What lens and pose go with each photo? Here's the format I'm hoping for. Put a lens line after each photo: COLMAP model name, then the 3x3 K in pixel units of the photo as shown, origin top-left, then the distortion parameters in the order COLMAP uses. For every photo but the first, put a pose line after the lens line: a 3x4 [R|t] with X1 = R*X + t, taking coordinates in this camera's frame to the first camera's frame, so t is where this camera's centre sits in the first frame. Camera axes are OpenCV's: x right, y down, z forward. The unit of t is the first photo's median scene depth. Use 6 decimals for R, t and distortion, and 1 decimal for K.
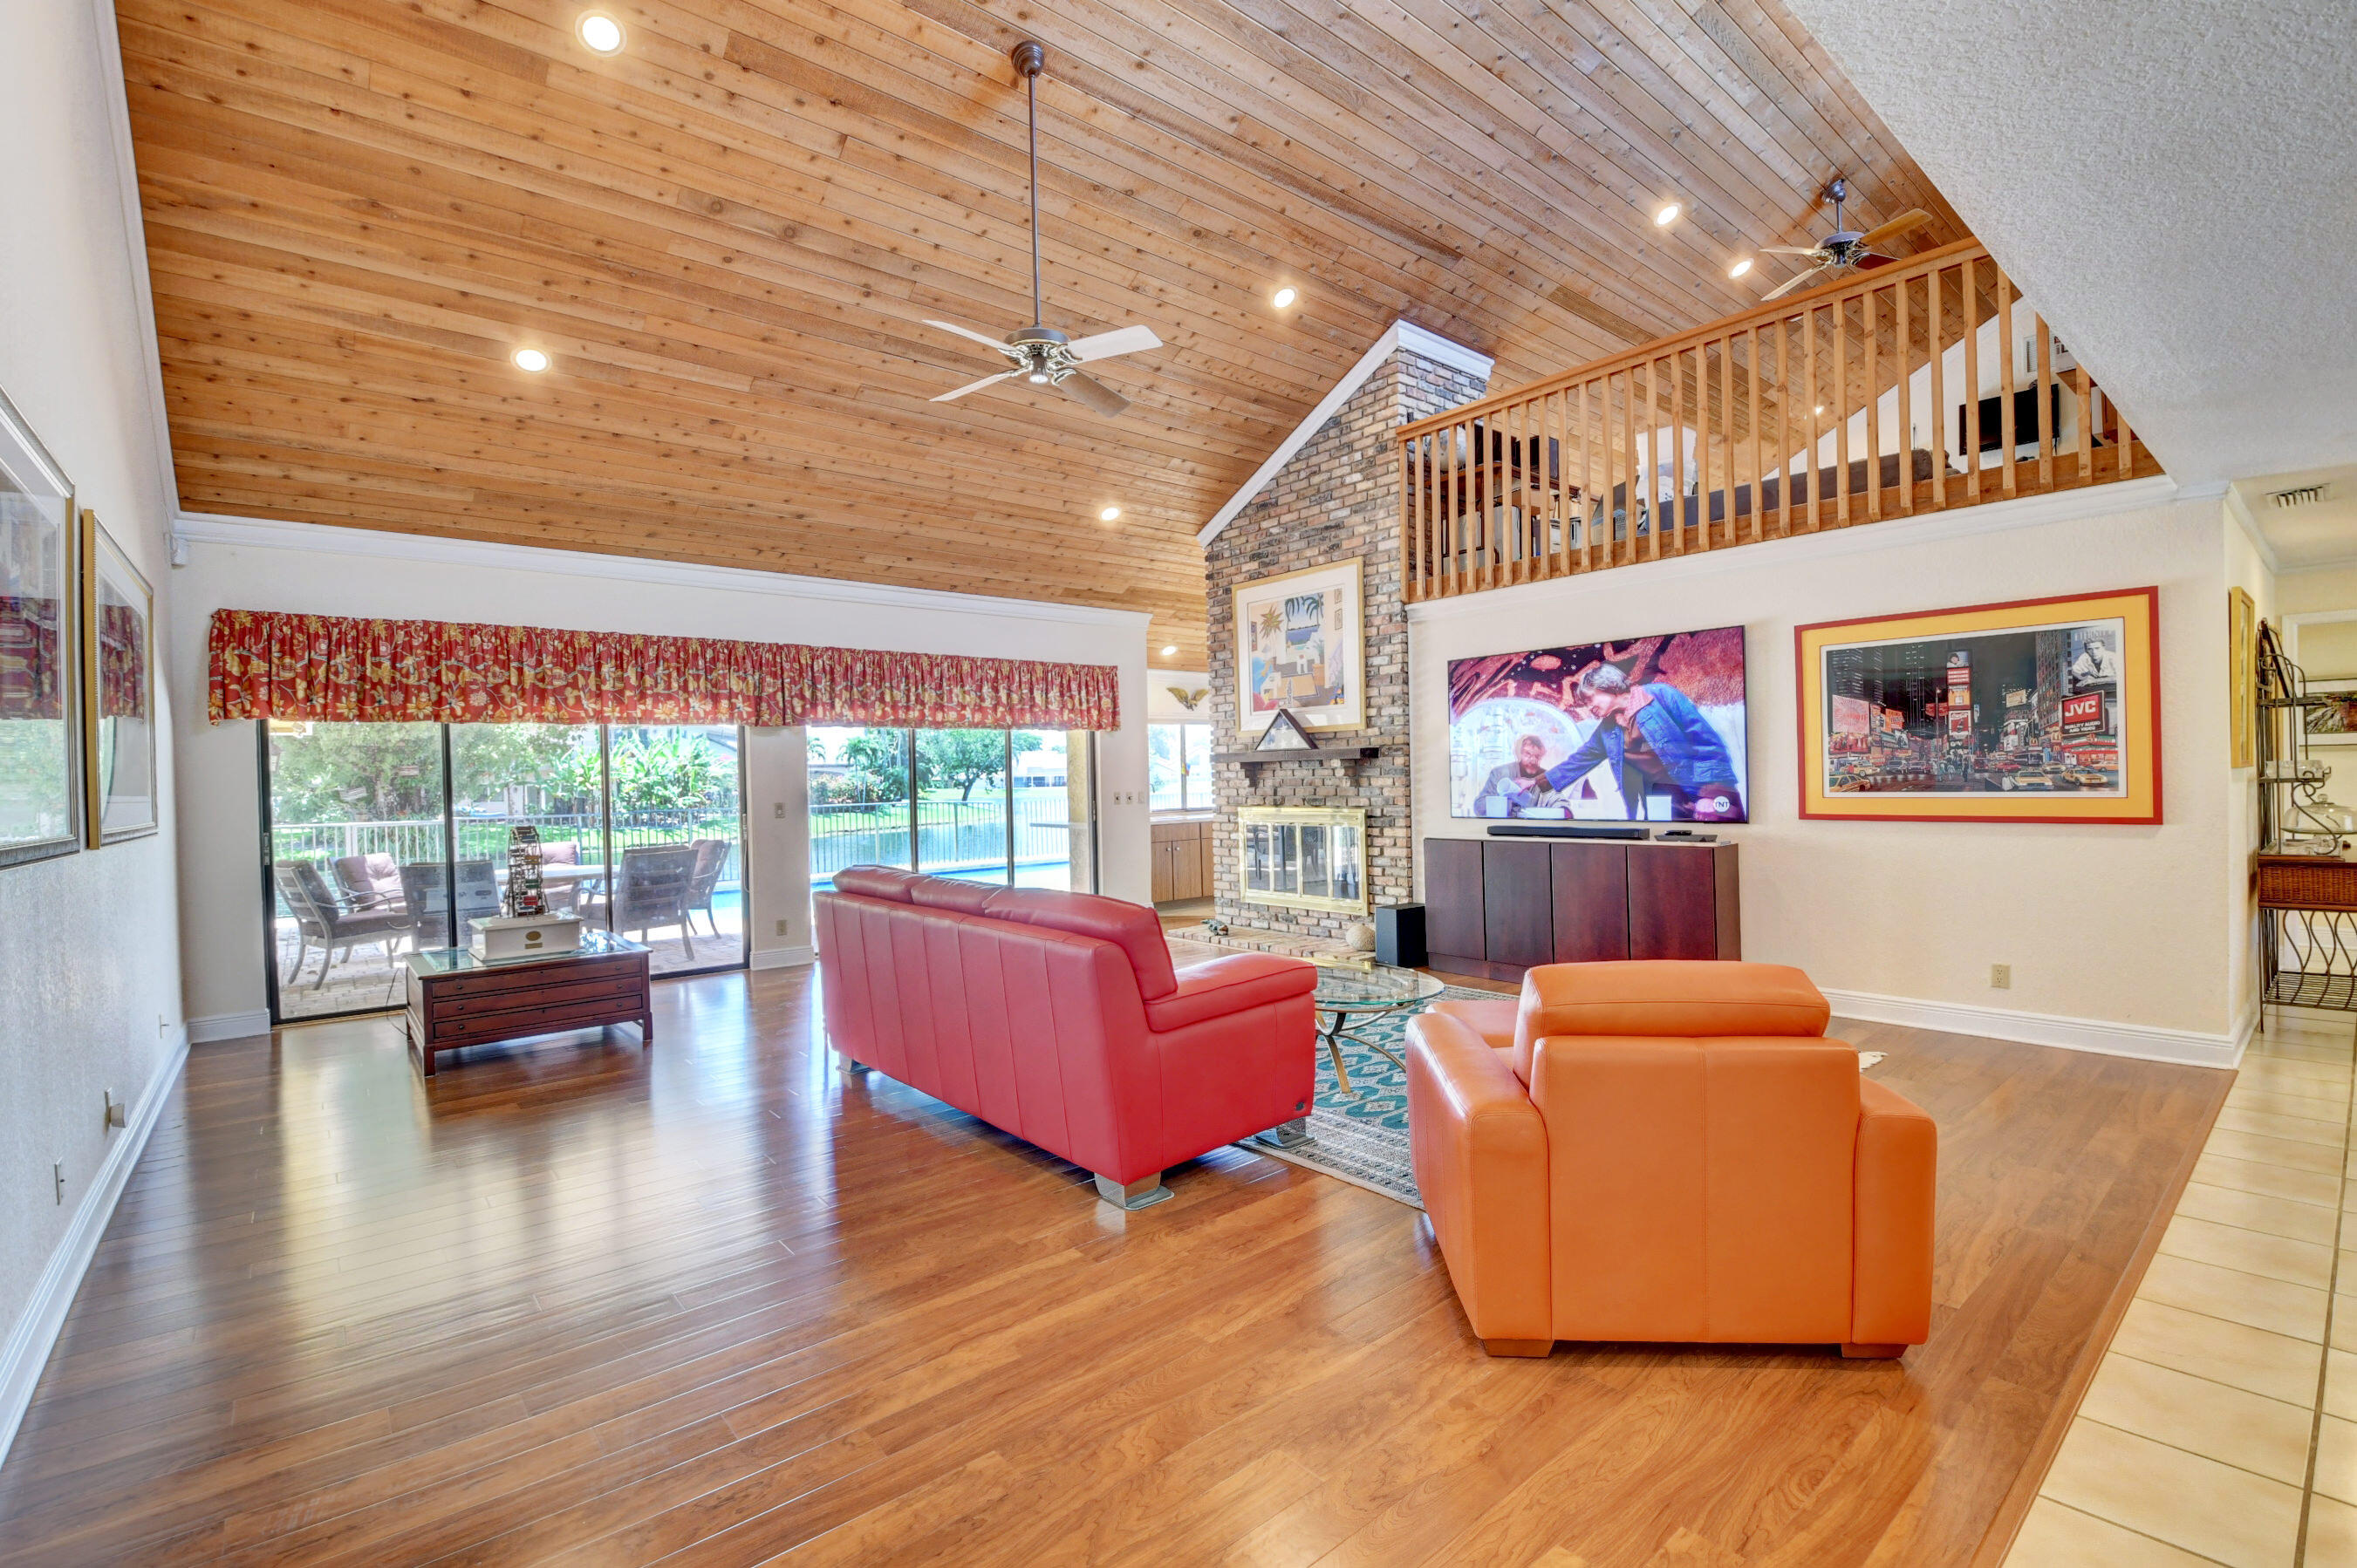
lens RADIAL K [[1026.2, 0, 1176.2], [0, 1026.2, 784.7], [0, 0, 1]] dist [-0.016115, -0.000261]
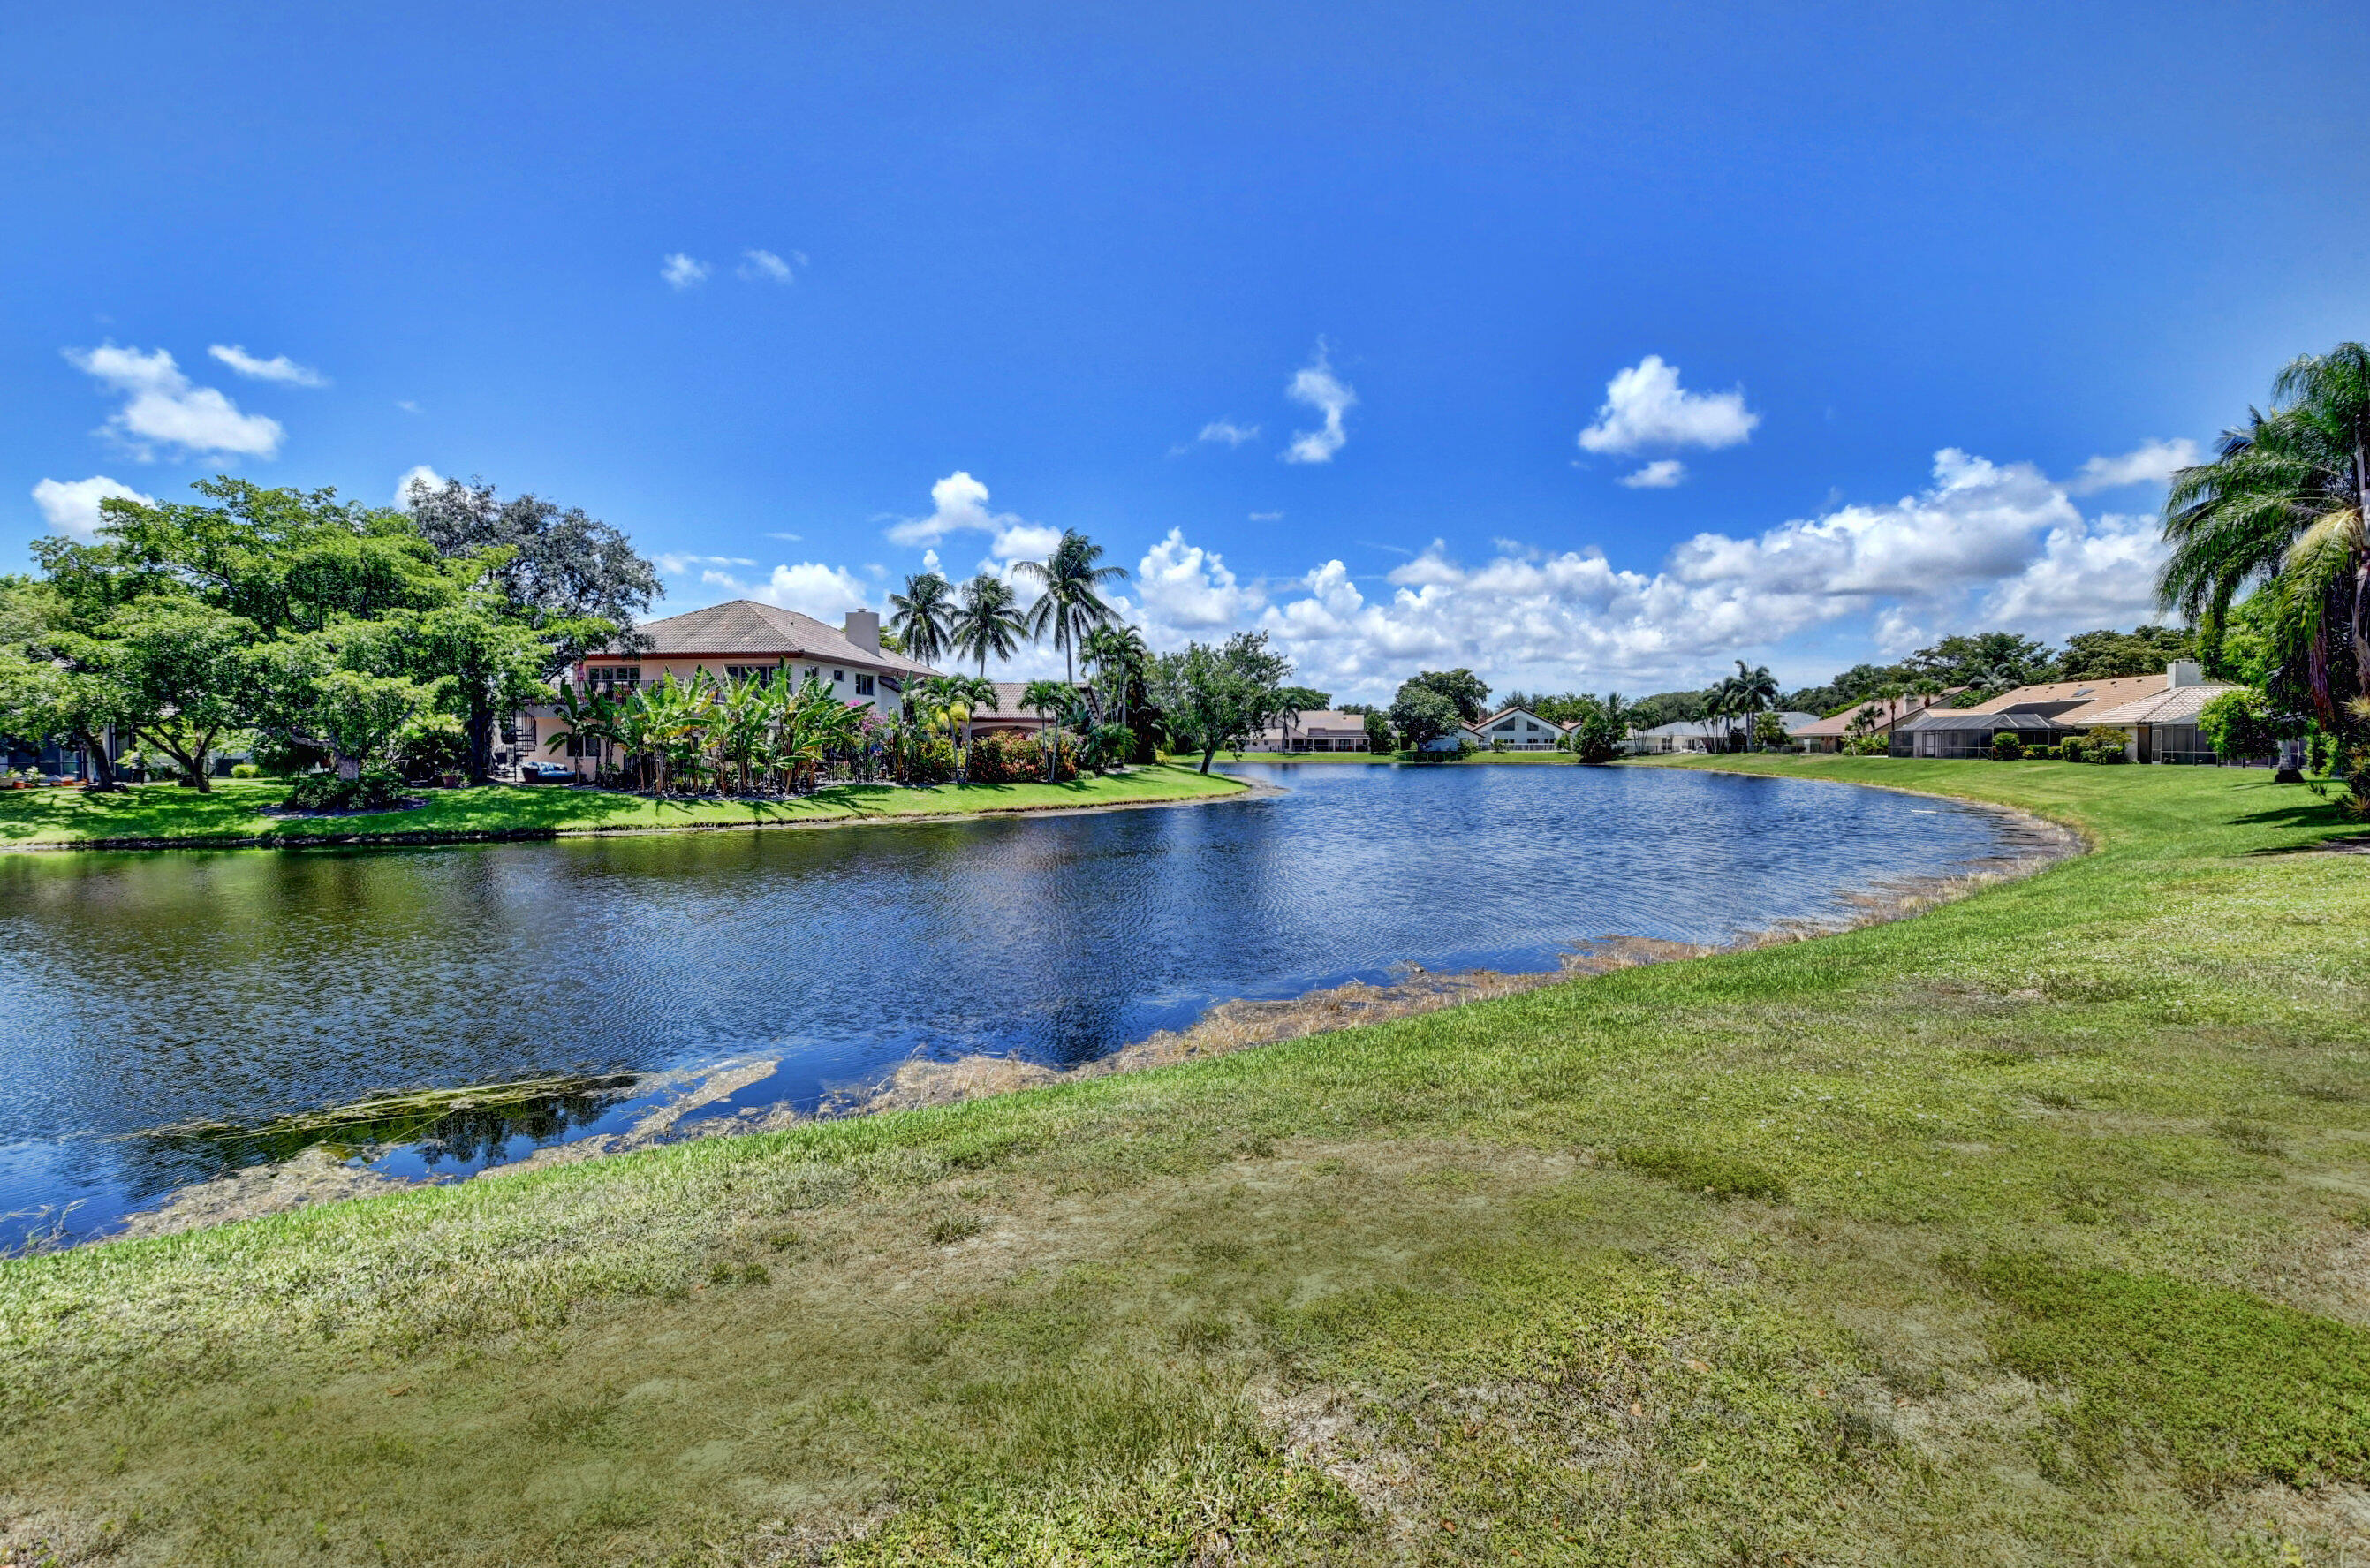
lens RADIAL K [[1032.0, 0, 1173.6], [0, 1032.0, 758.7], [0, 0, 1]] dist [-0.016115, -0.000261]
pose [[0.957581, 0.025911, -0.286997, -0.007905], [-0.022837, 0.999640, 0.014054, -0.002807], [0.287258, -0.006903, 0.957828, 0.311167]]
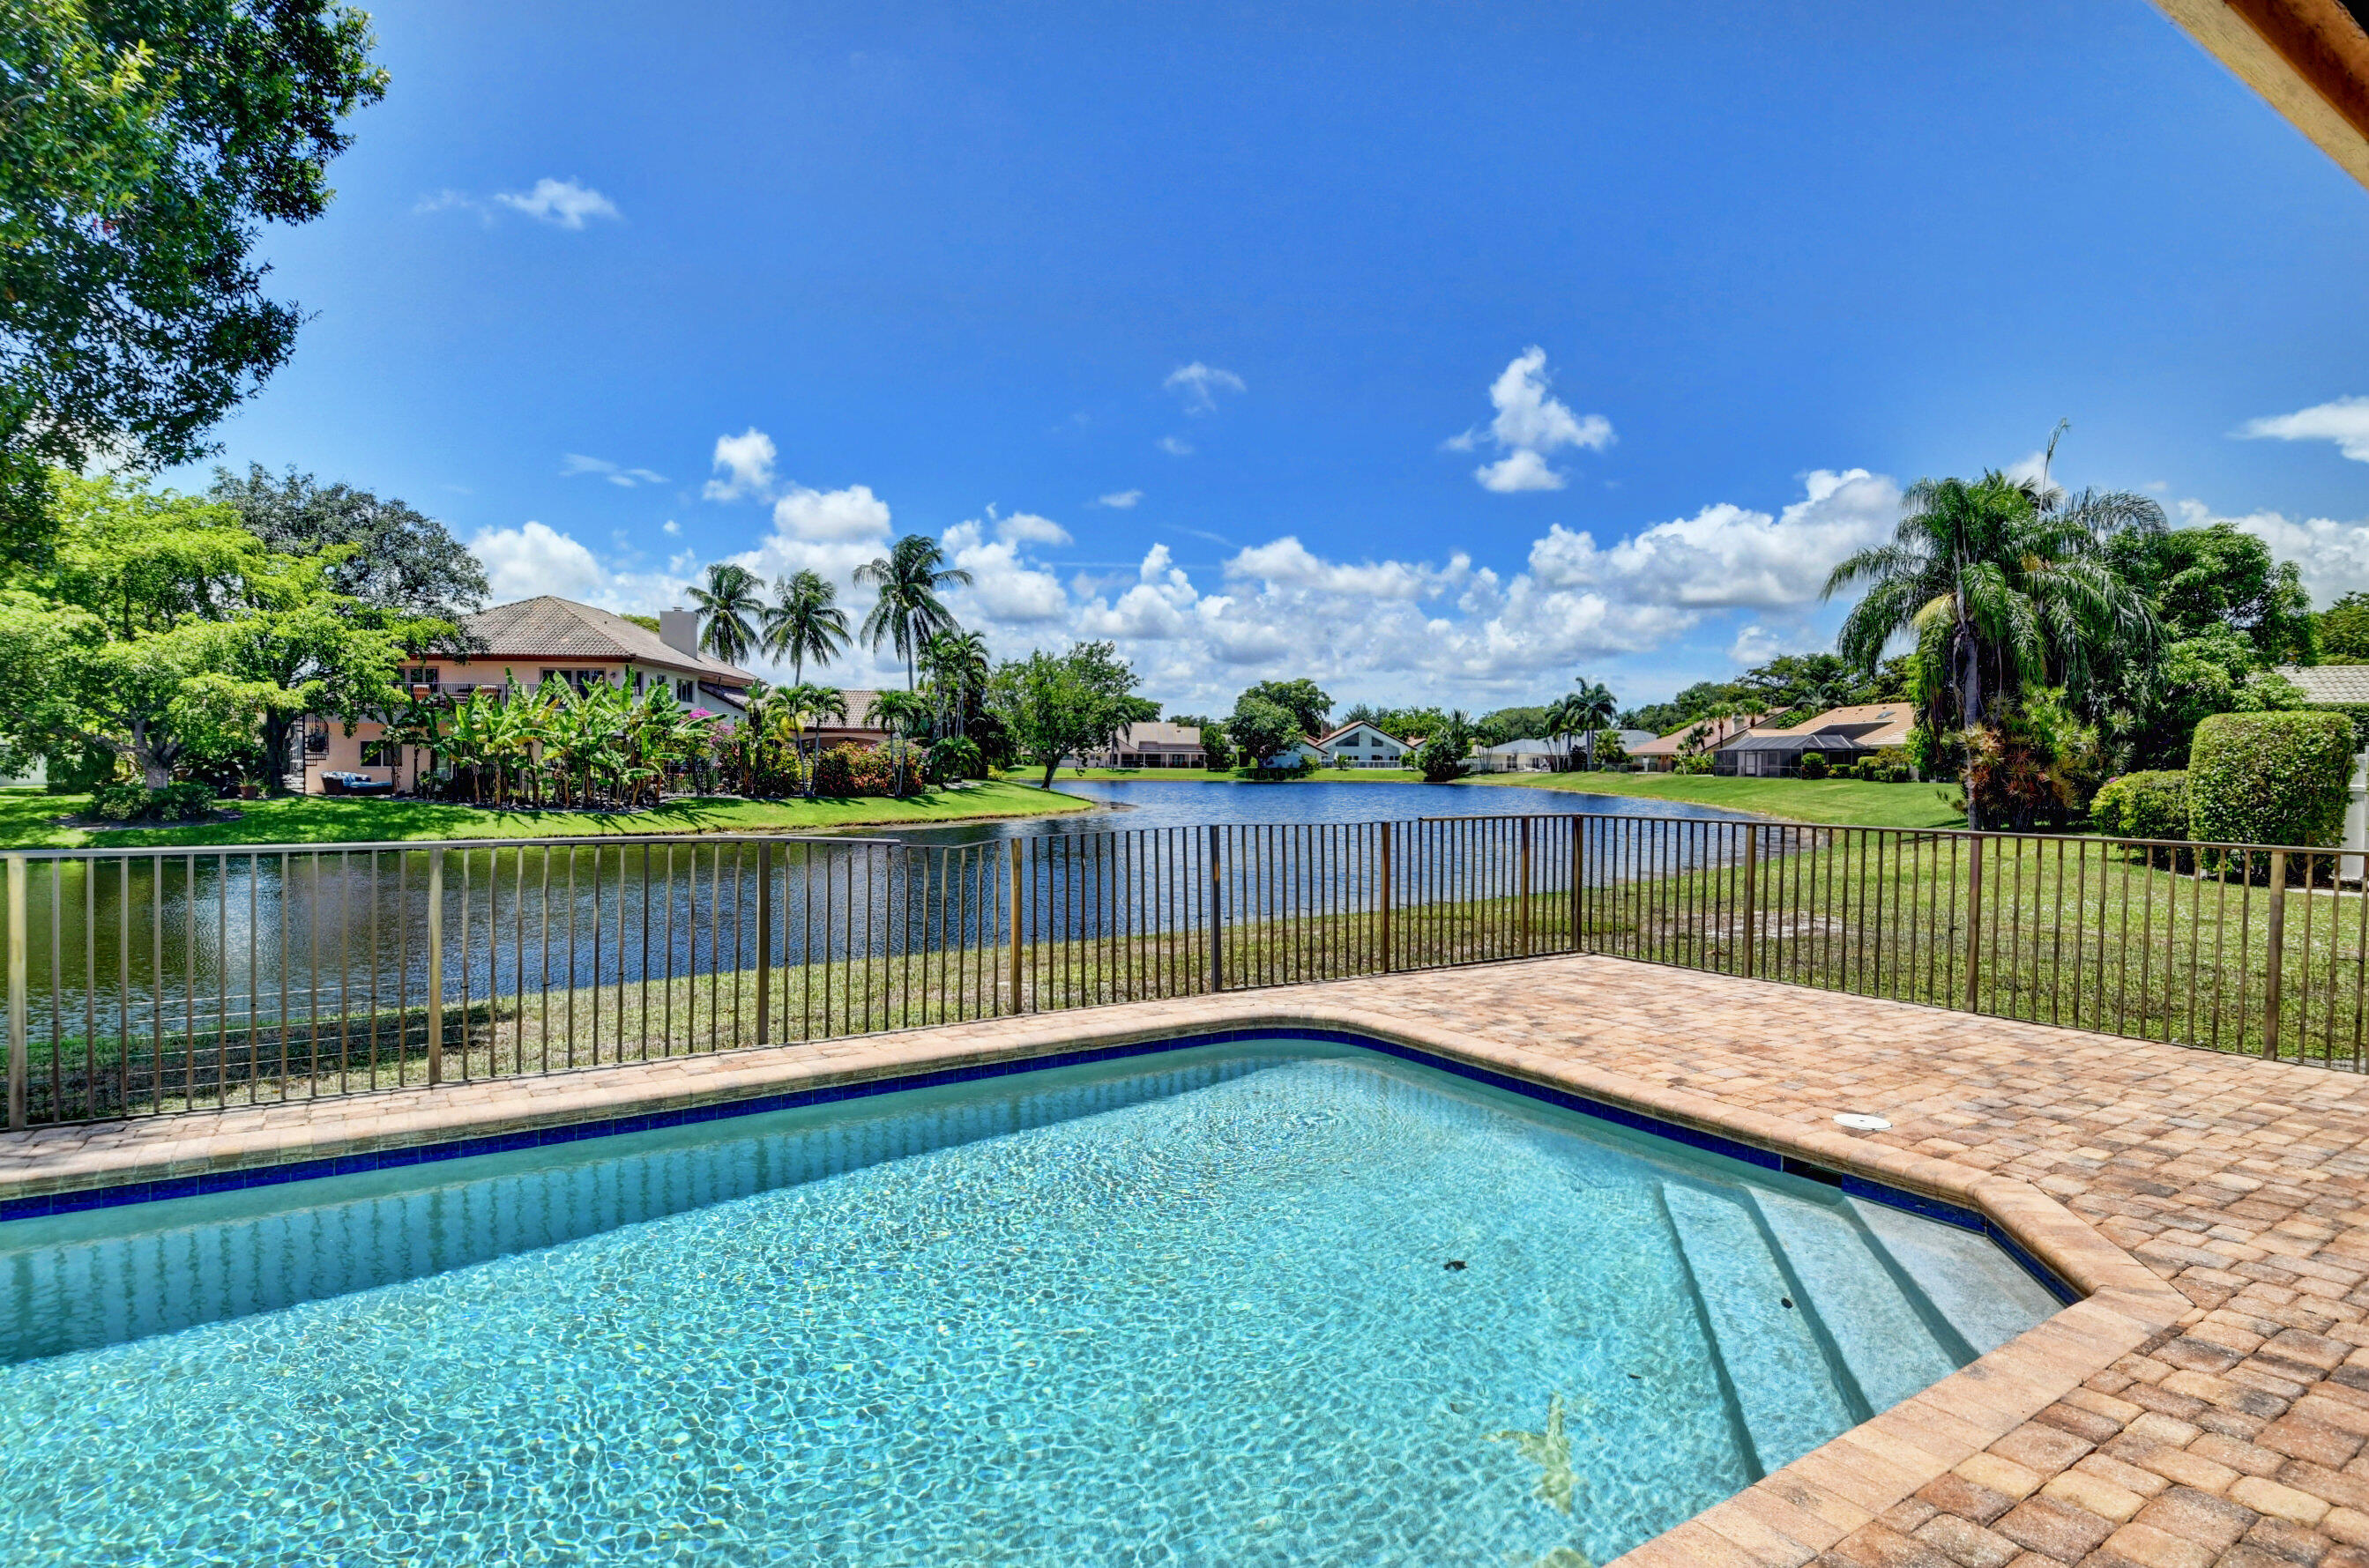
lens RADIAL K [[1232.8, 0, 1188.3], [0, 1232.8, 790.9], [0, 0, 1]] dist [0.003433, 0.000474]
pose [[0.993717, 0.031718, -0.107337, -0.014963], [-0.029670, 0.999347, 0.020623, -0.000767], [0.107921, -0.017309, 0.994009, 0.172011]]
